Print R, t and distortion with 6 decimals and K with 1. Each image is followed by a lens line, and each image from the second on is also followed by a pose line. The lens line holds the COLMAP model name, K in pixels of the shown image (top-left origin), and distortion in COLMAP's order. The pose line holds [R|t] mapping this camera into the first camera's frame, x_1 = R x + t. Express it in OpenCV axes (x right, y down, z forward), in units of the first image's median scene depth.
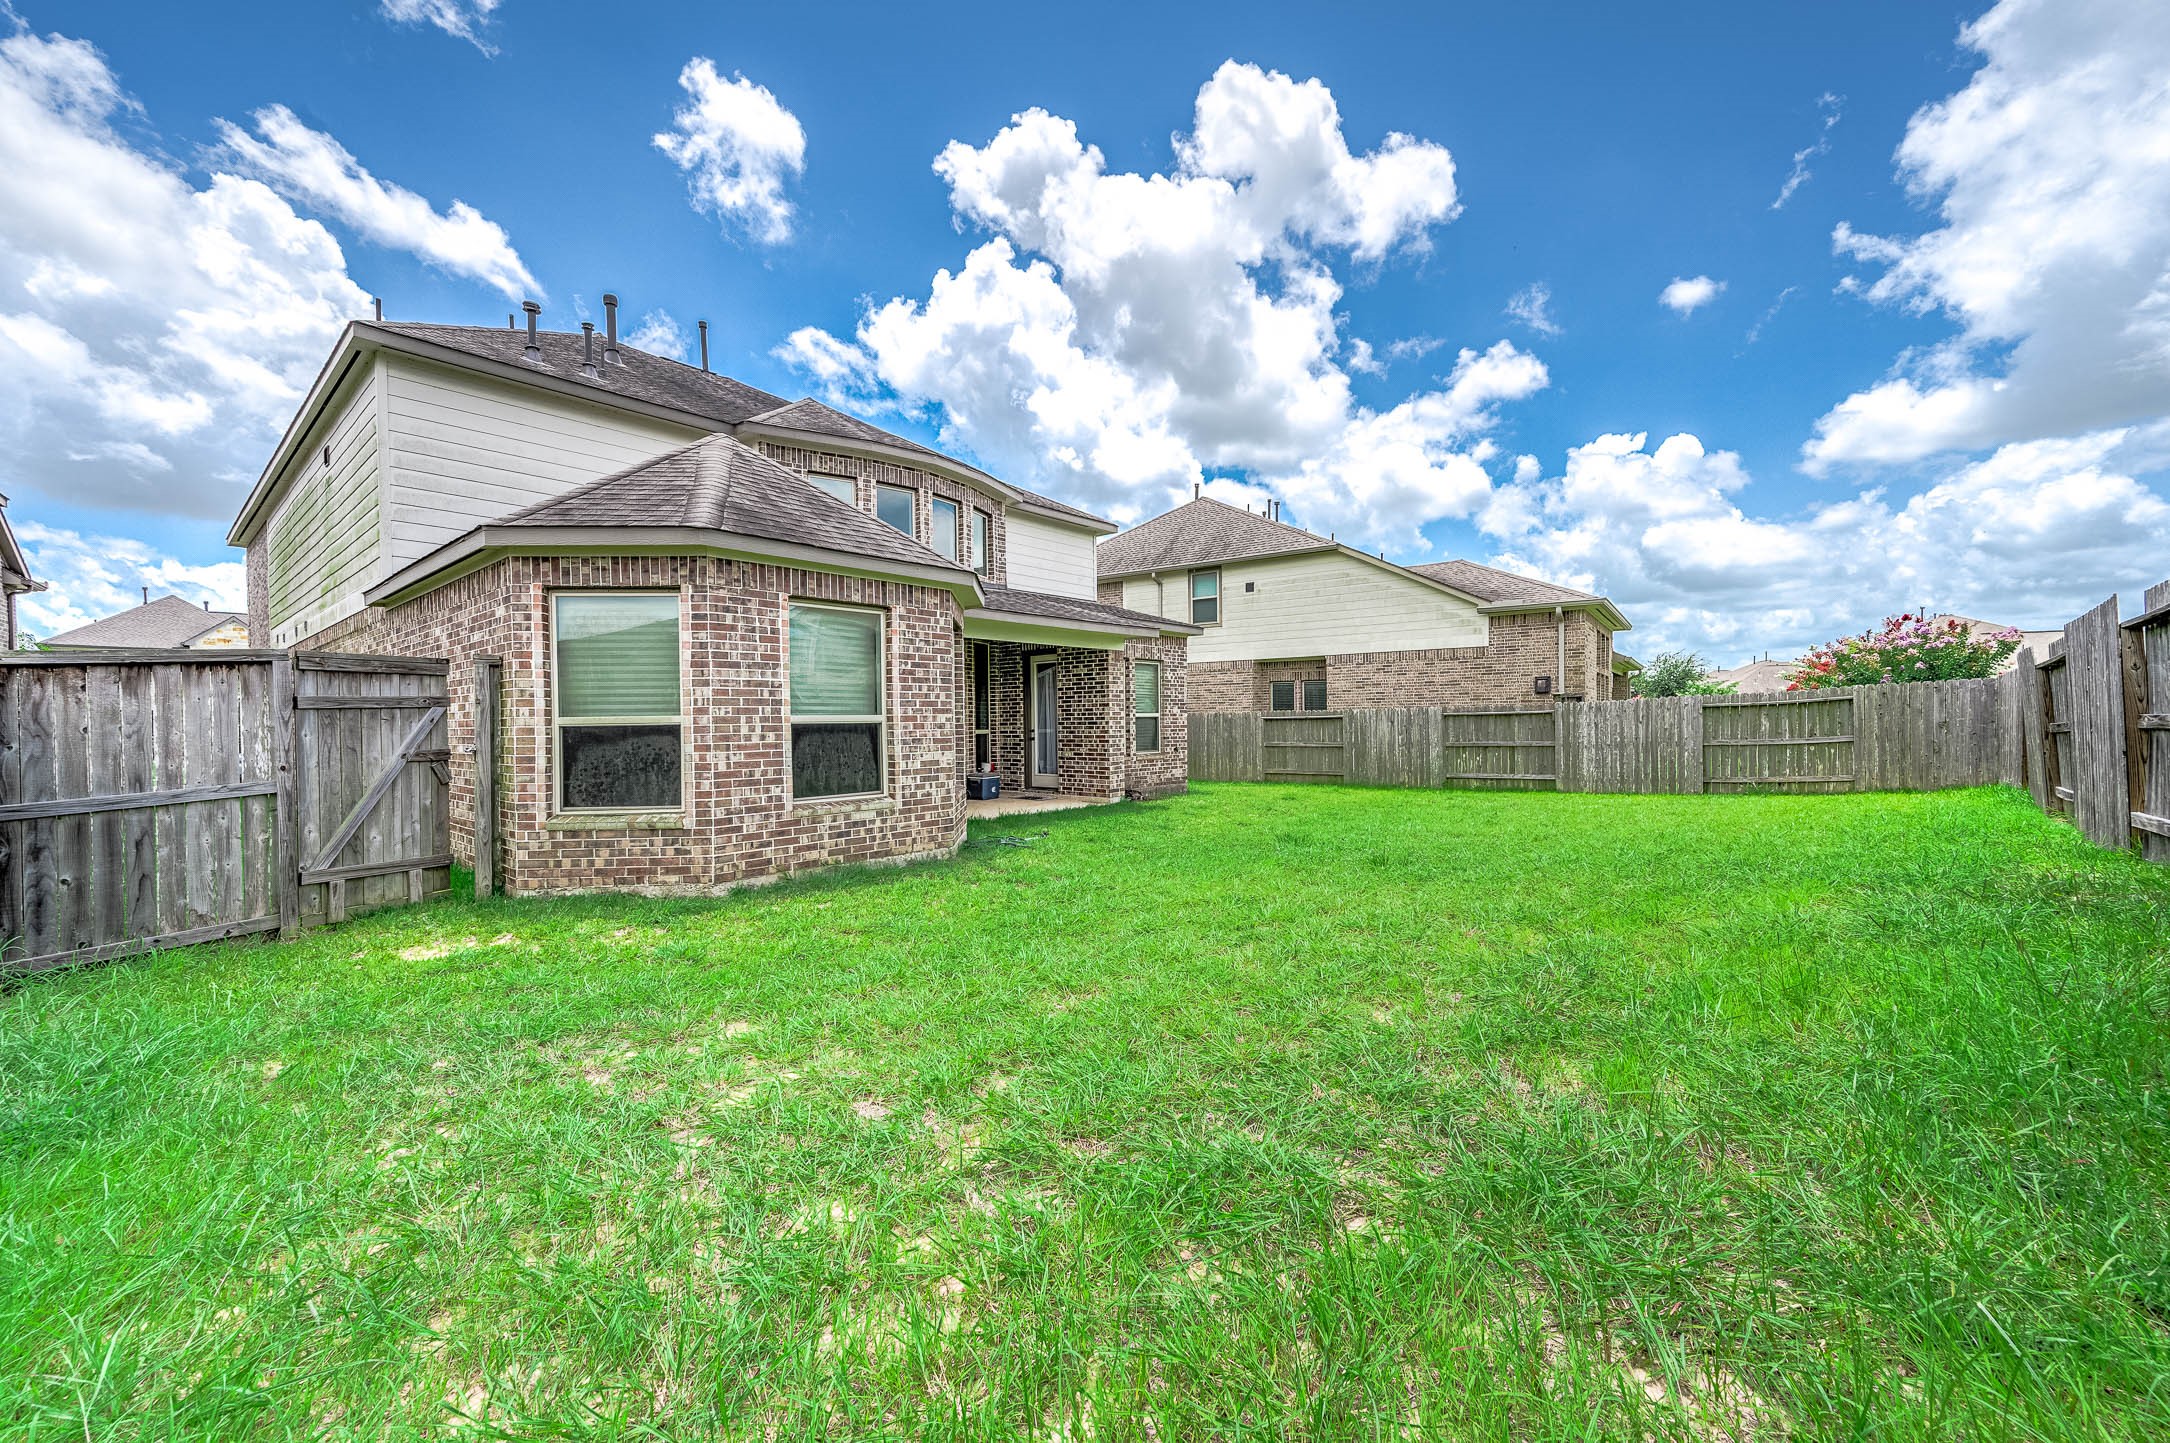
lens RADIAL K [[855.5, 0, 1085.0], [0, 855.5, 721.5], [0, 0, 1]] dist [0.020778, 0.000024]
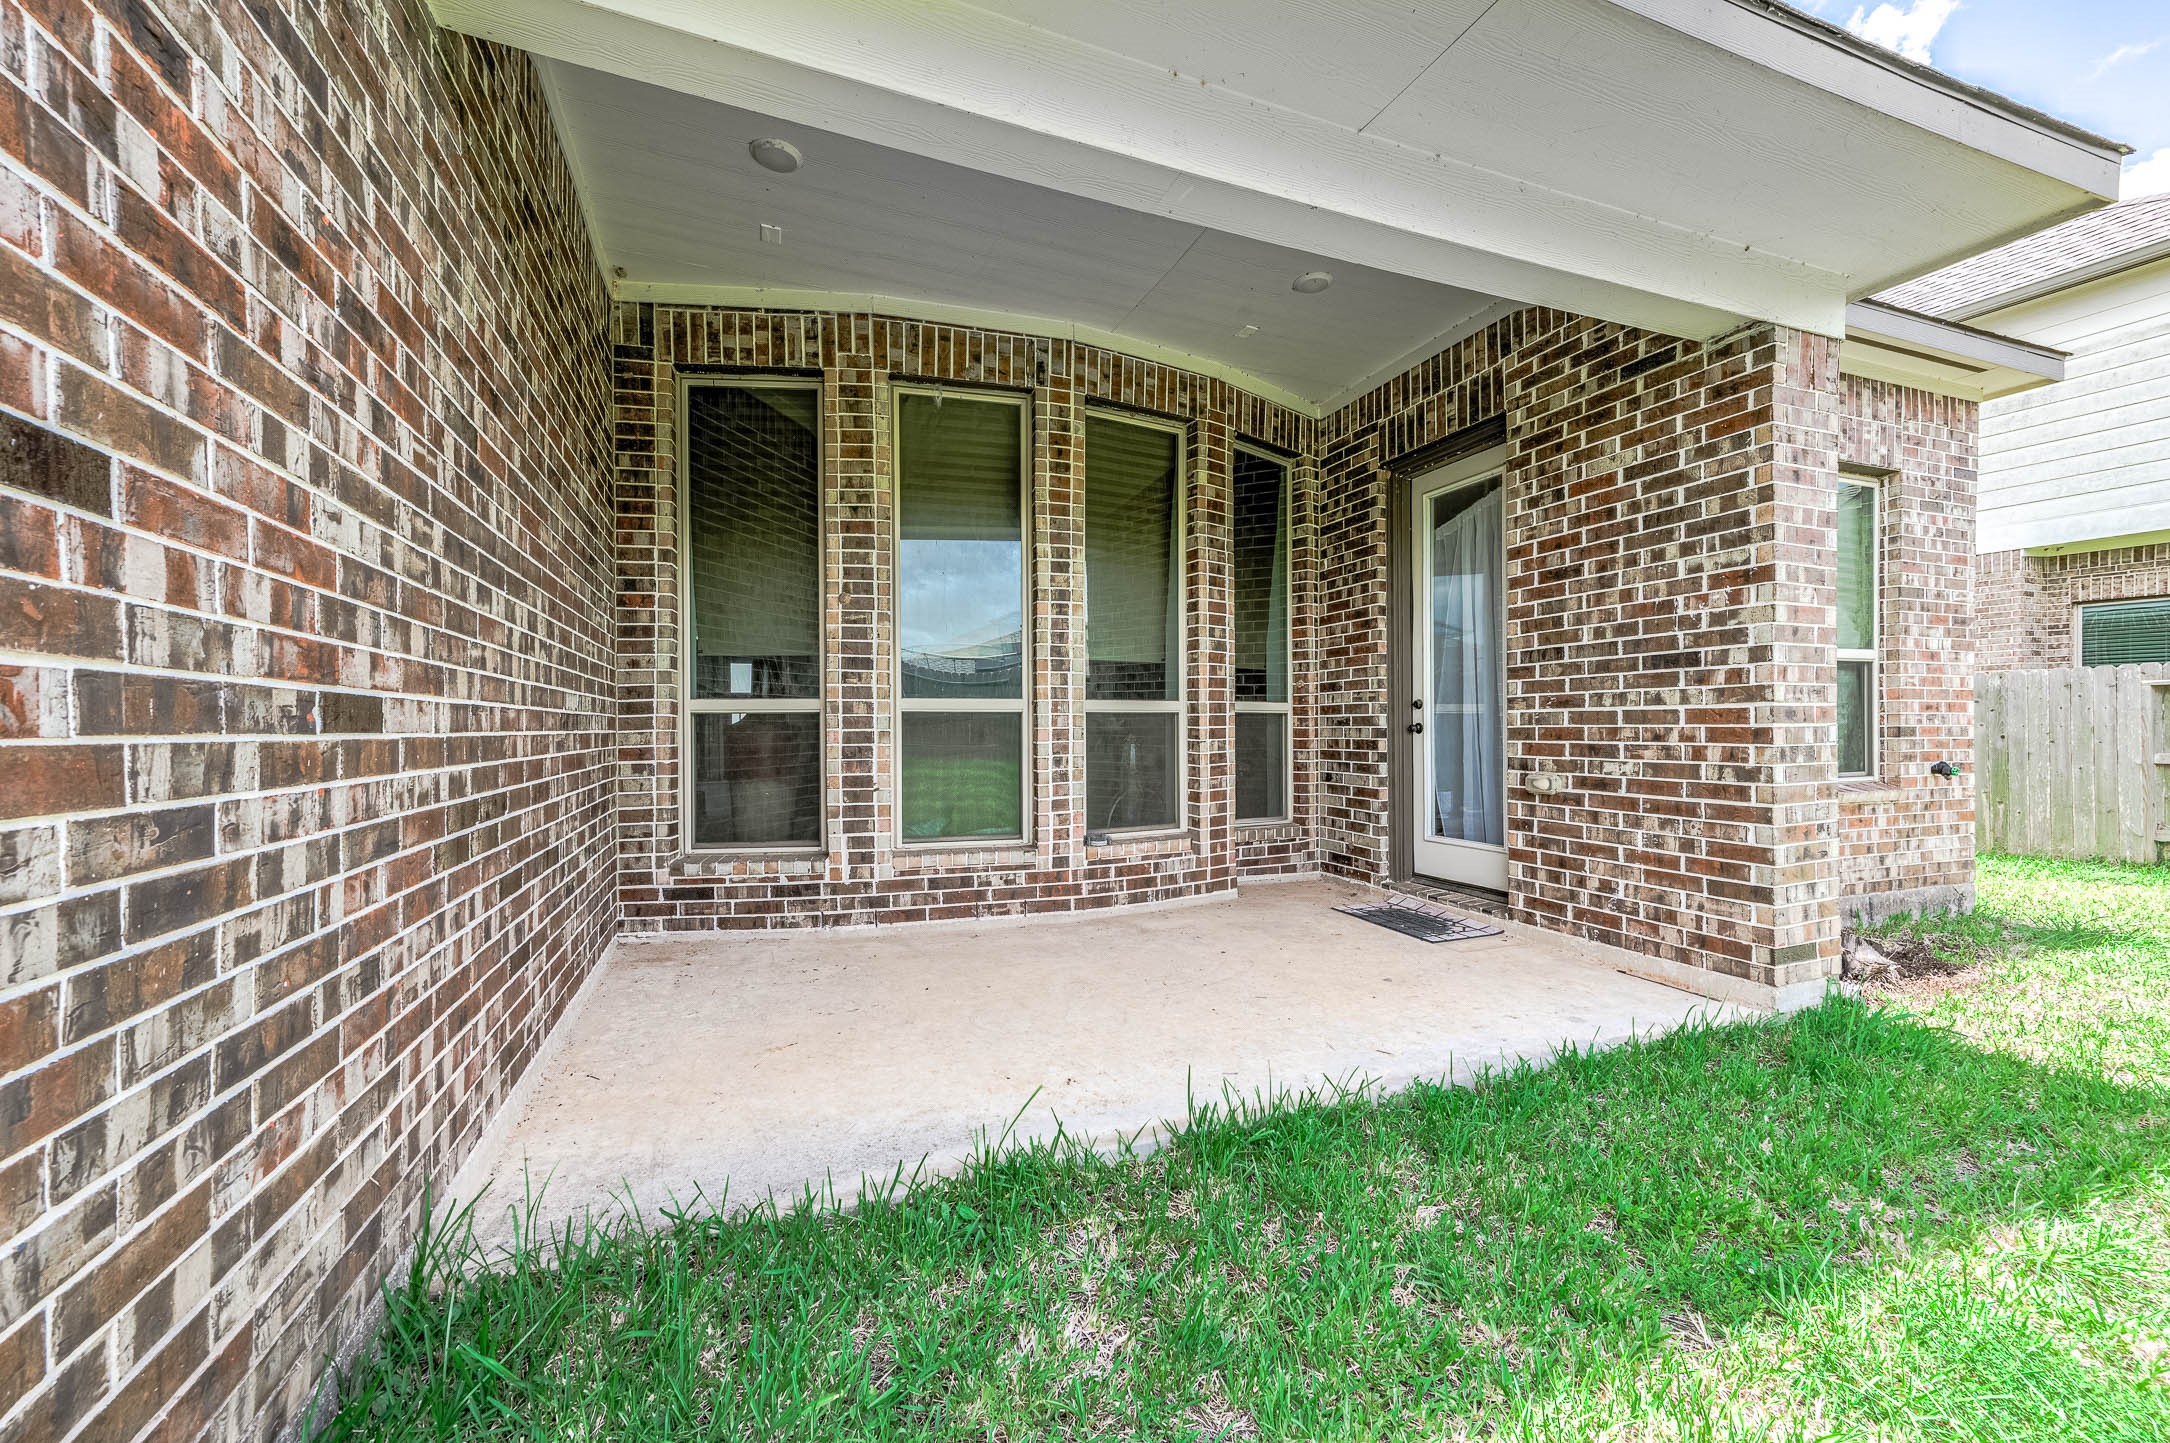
lens RADIAL K [[855.5, 0, 1085.0], [0, 855.5, 721.5], [0, 0, 1]] dist [0.020778, 0.000024]
pose [[0.899443, 0.004057, -0.437019, -0.032419], [-0.006213, 0.999975, -0.003503, 0.020016], [0.436993, 0.005866, 0.899446, 0.664984]]
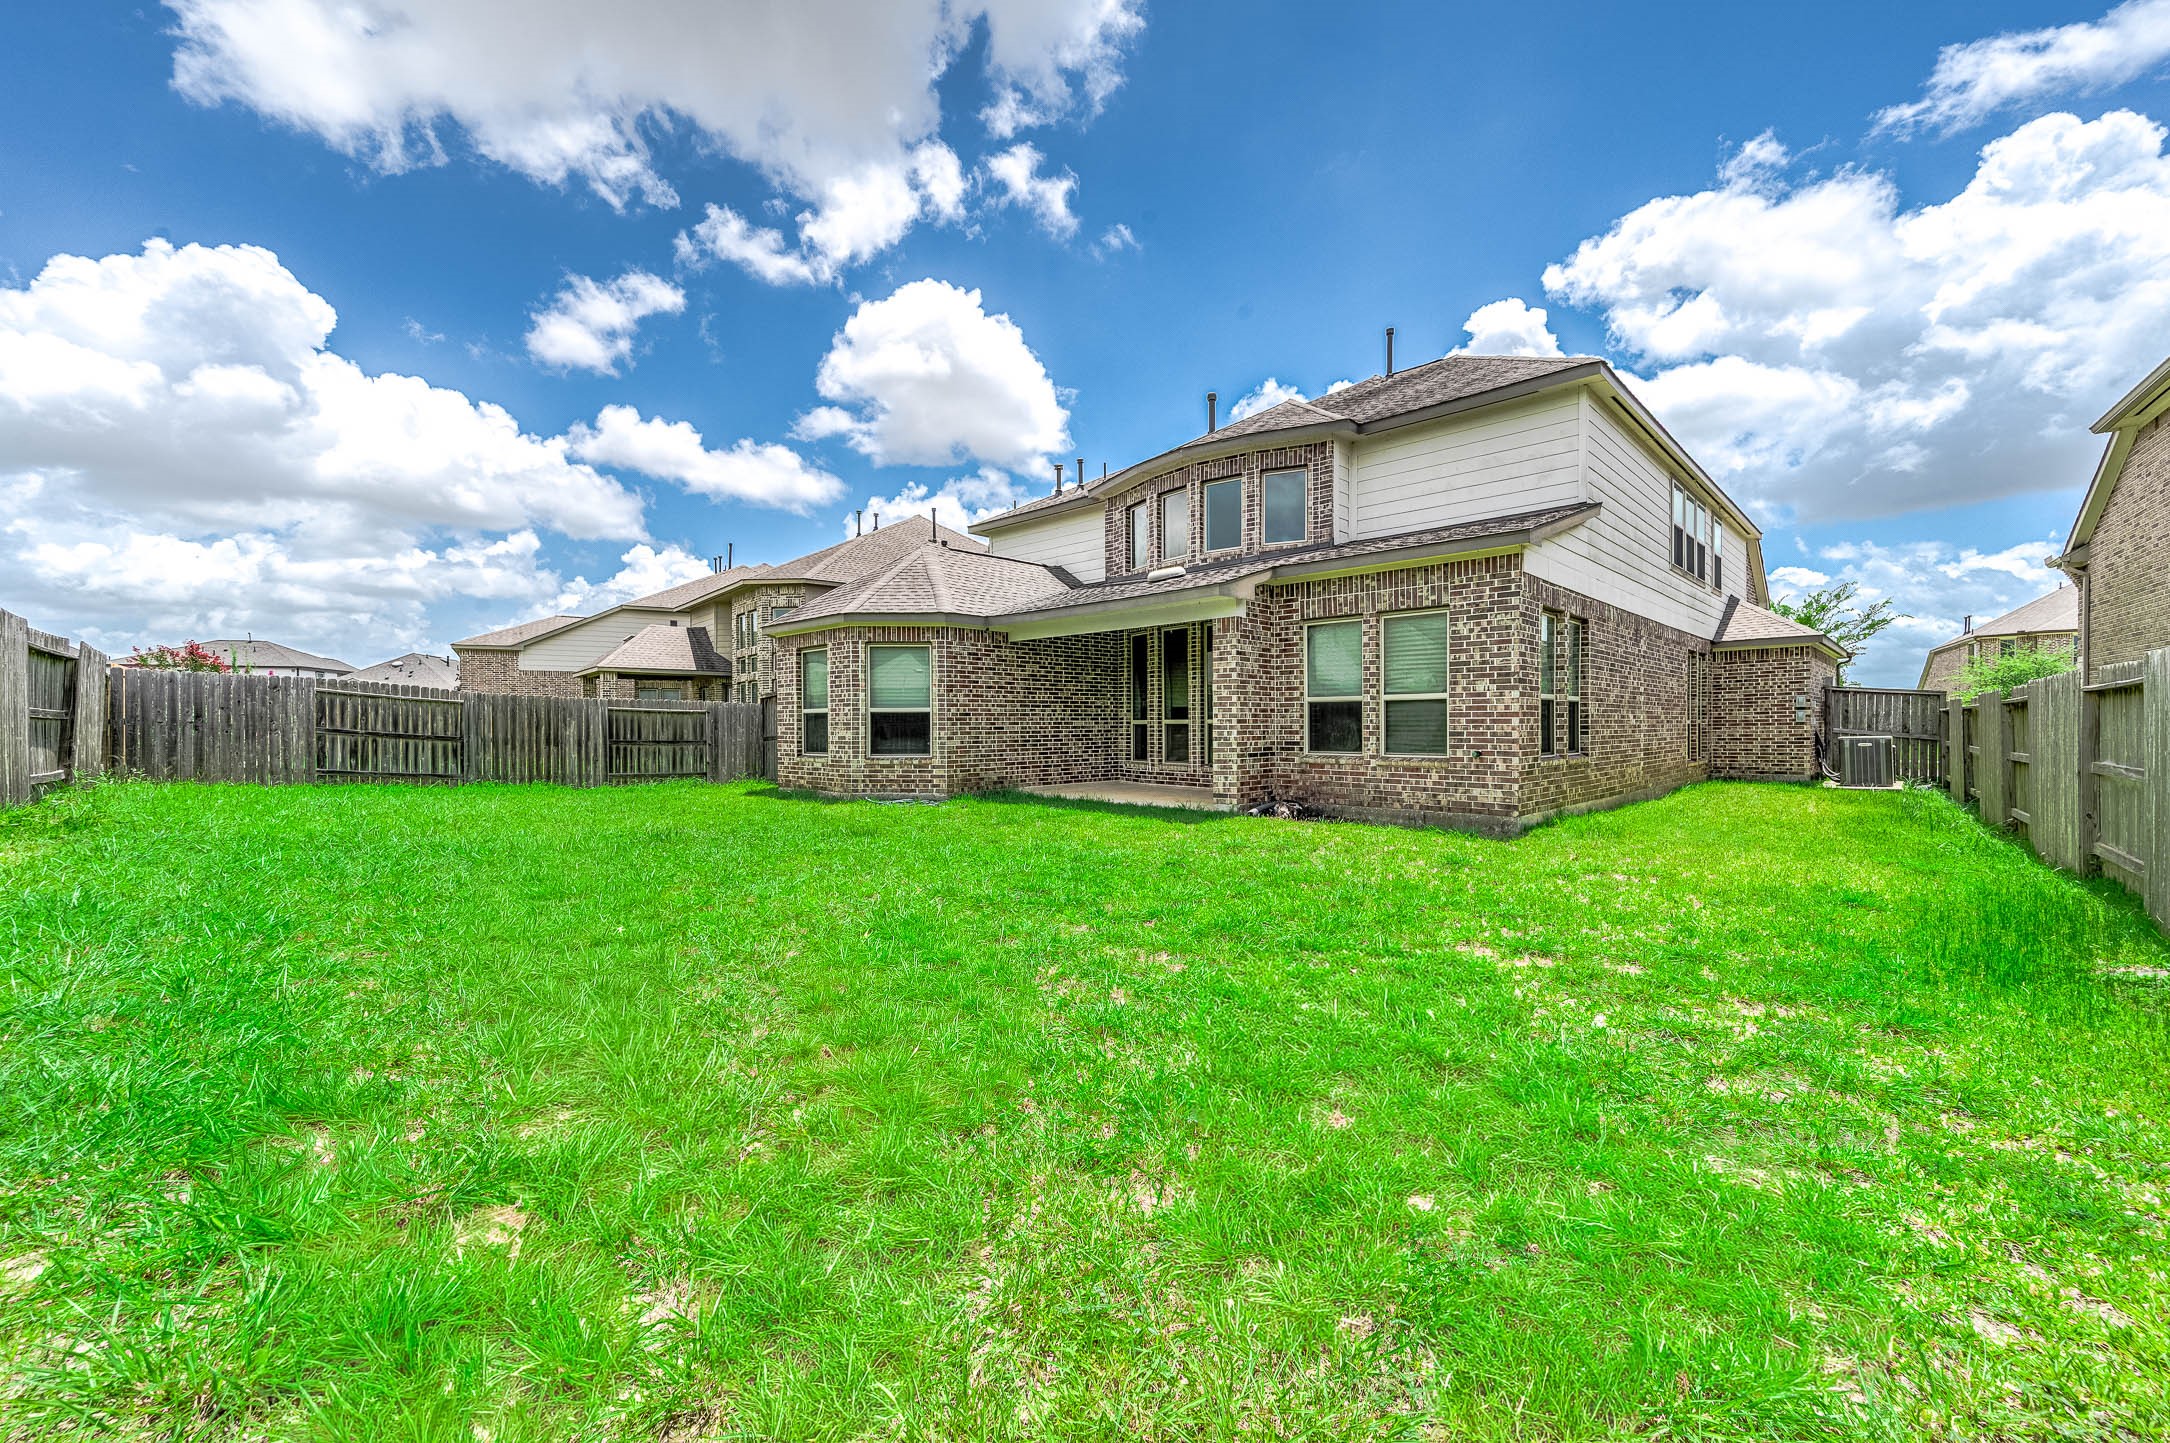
lens RADIAL K [[855.5, 0, 1085.0], [0, 855.5, 721.5], [0, 0, 1]] dist [0.020778, 0.000024]
pose [[-0.039482, 0.010188, -0.999168, 0.778783], [0.006892, 0.999927, 0.009923, 0.003009], [0.999197, -0.006494, -0.039549, 0.846522]]
